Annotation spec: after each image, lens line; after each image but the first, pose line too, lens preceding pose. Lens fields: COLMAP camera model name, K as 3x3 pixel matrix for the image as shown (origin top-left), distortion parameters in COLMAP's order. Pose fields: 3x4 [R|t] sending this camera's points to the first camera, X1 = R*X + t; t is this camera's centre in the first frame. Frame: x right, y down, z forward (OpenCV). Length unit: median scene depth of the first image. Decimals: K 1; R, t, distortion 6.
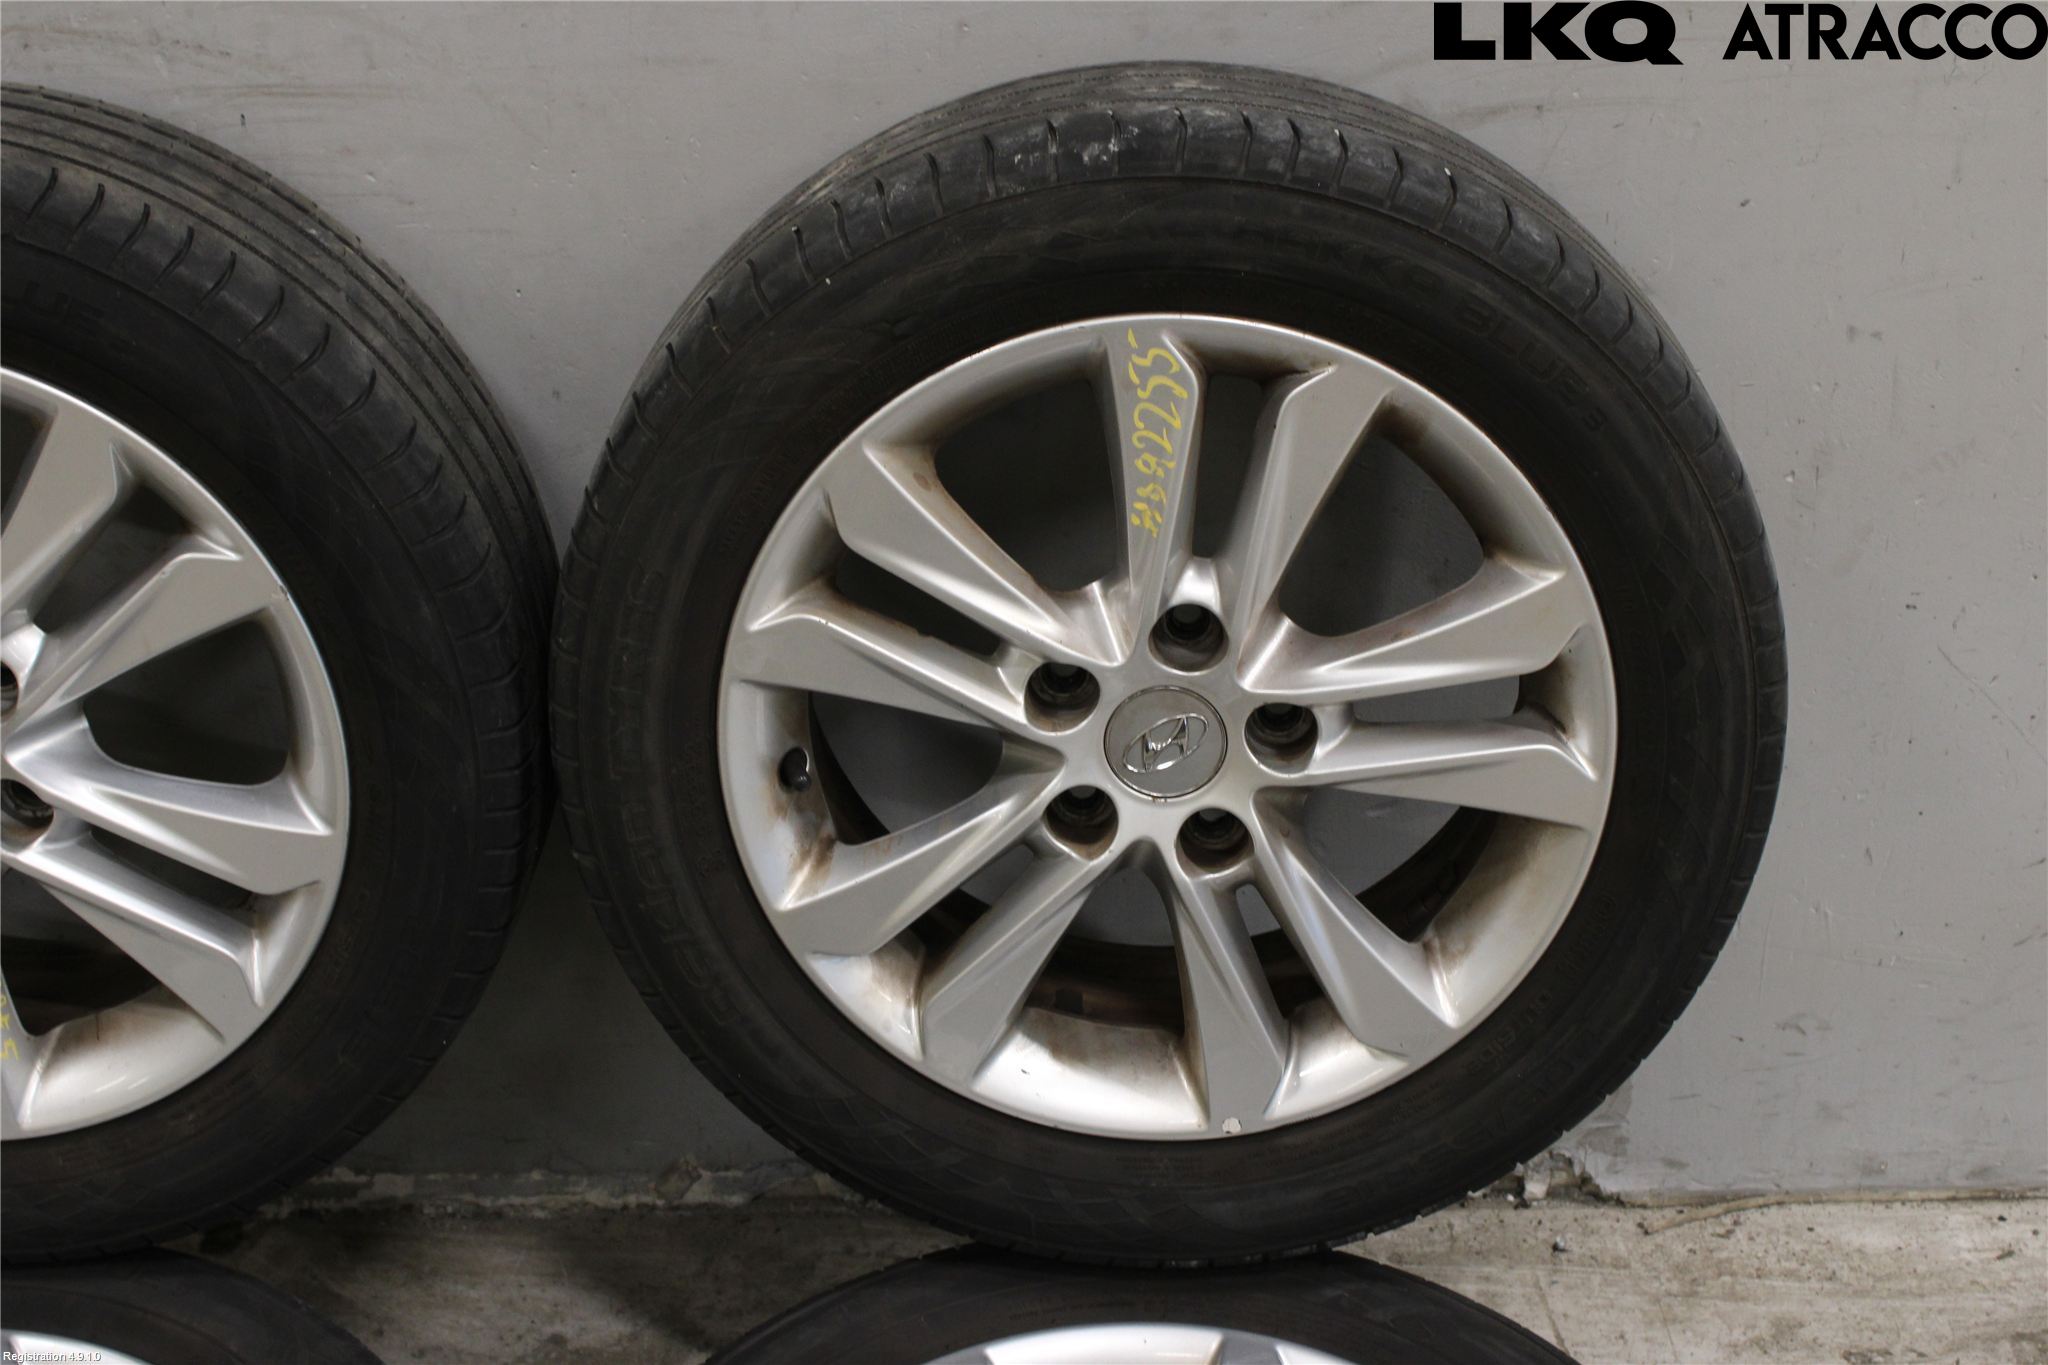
lens RADIAL K [[3140.7, 0, 1037.6], [0, 3140.7, 669.0], [0, 0, 1]] dist [-0.035543, 0.000000]
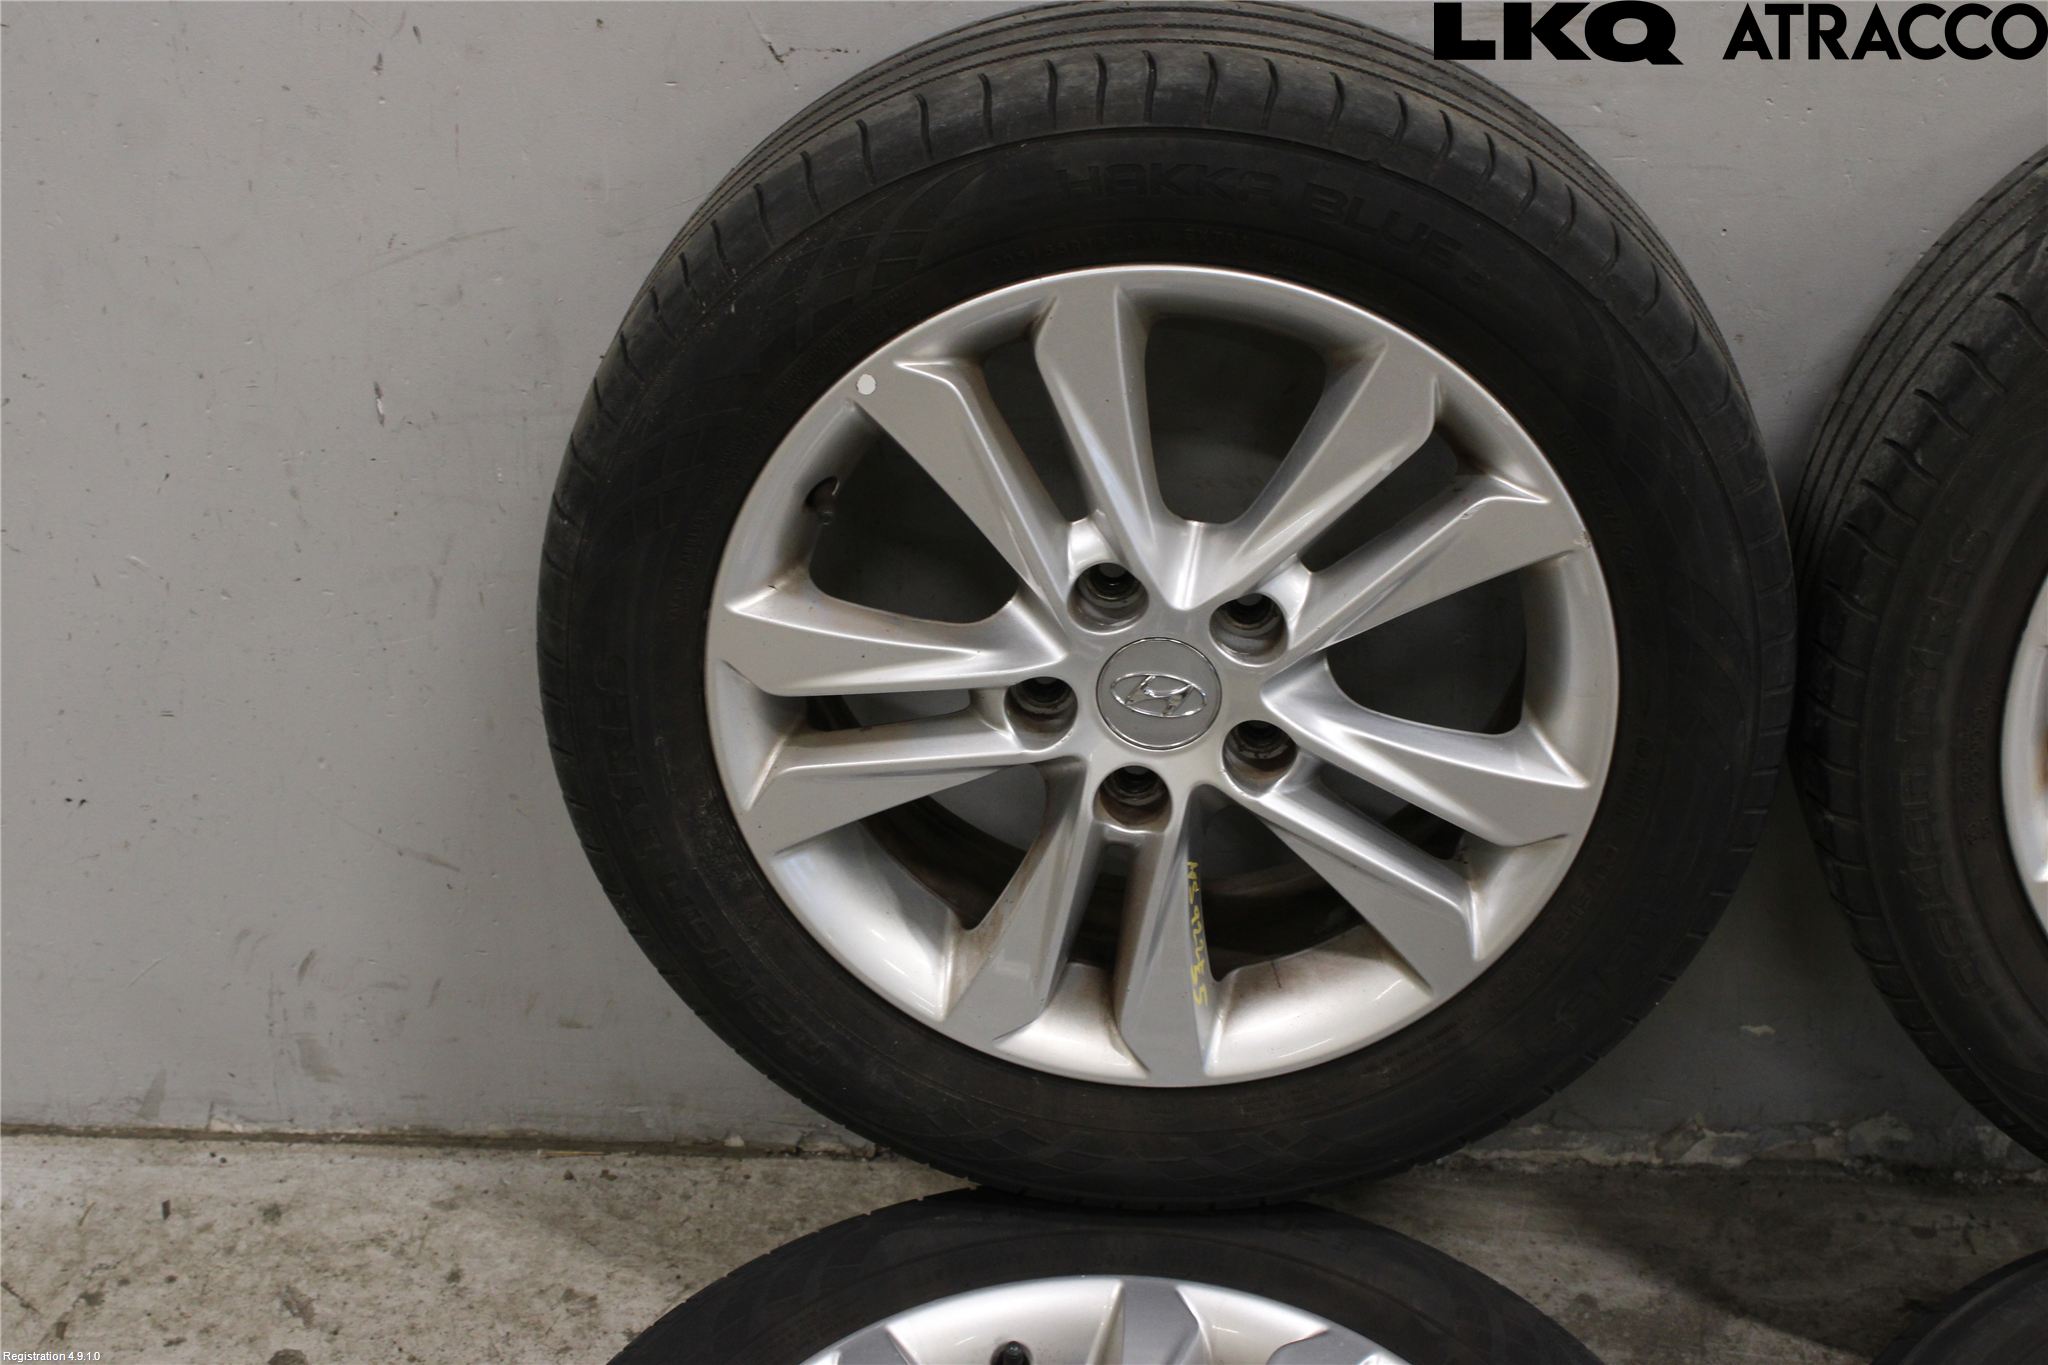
lens RADIAL K [[3140.7, 0, 1084.5], [0, 3140.7, 656.0], [0, 0, 1]] dist [-0.035543, 0.000000]
pose [[0.998631, 0.033520, -0.040145, -0.321710], [-0.032631, 0.999212, 0.022611, -0.004621], [0.040872, -0.021270, 0.998938, 0.022701]]
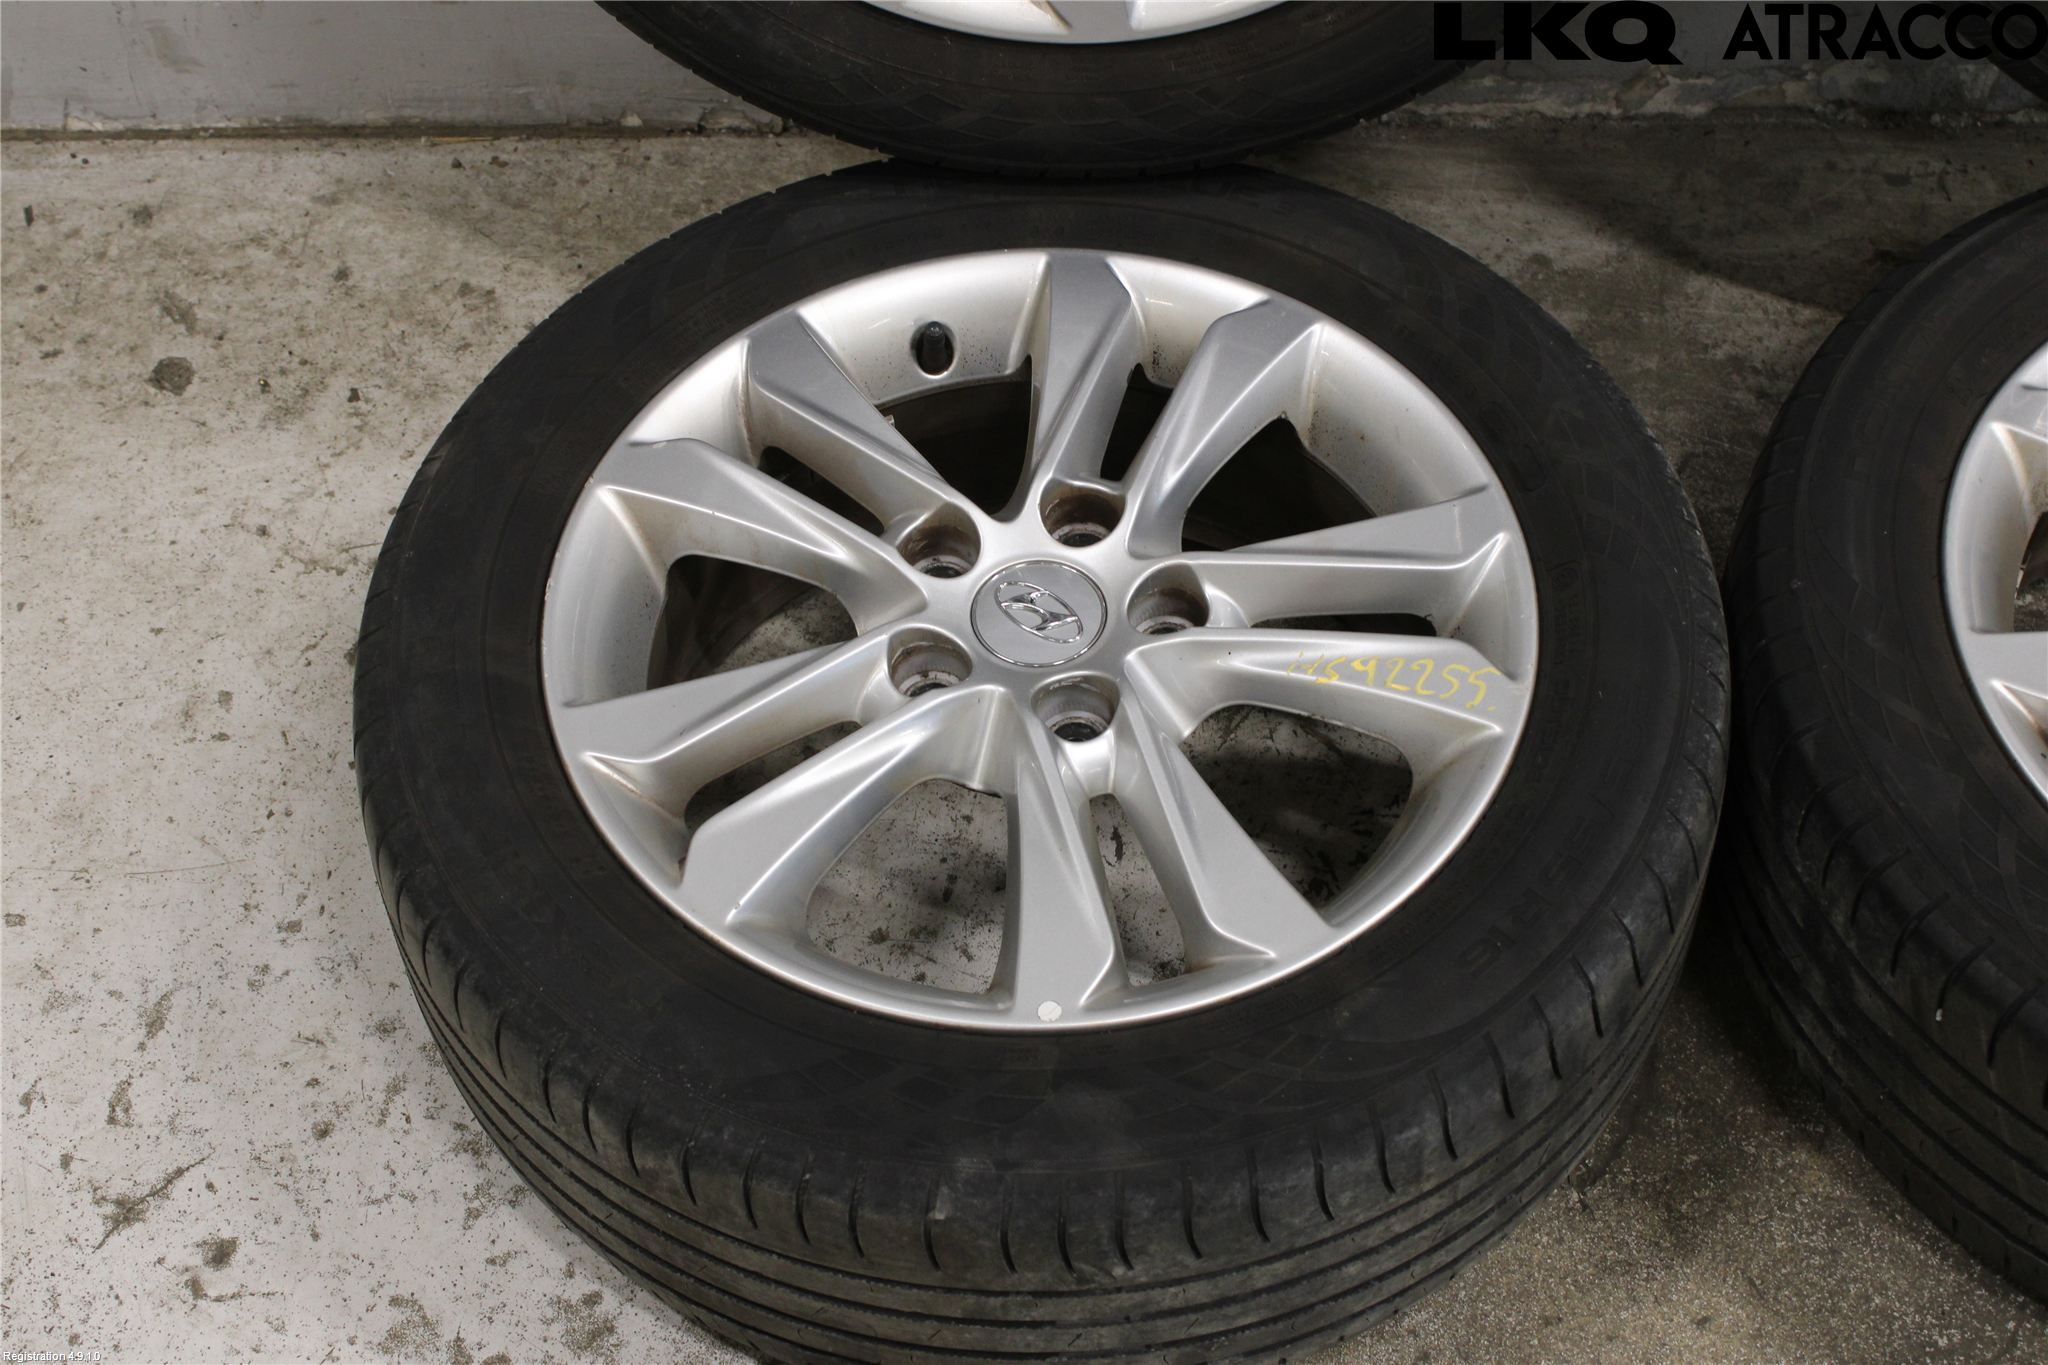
lens RADIAL K [[3140.7, 0, 1061.0], [0, 3140.7, 661.4], [0, 0, 1]] dist [-0.035543, 0.000000]
pose [[0.999739, 0.011458, -0.019773, -0.319666], [-0.004058, 0.940484, 0.339813, 0.012352], [0.022490, -0.339644, 0.940285, 0.094836]]
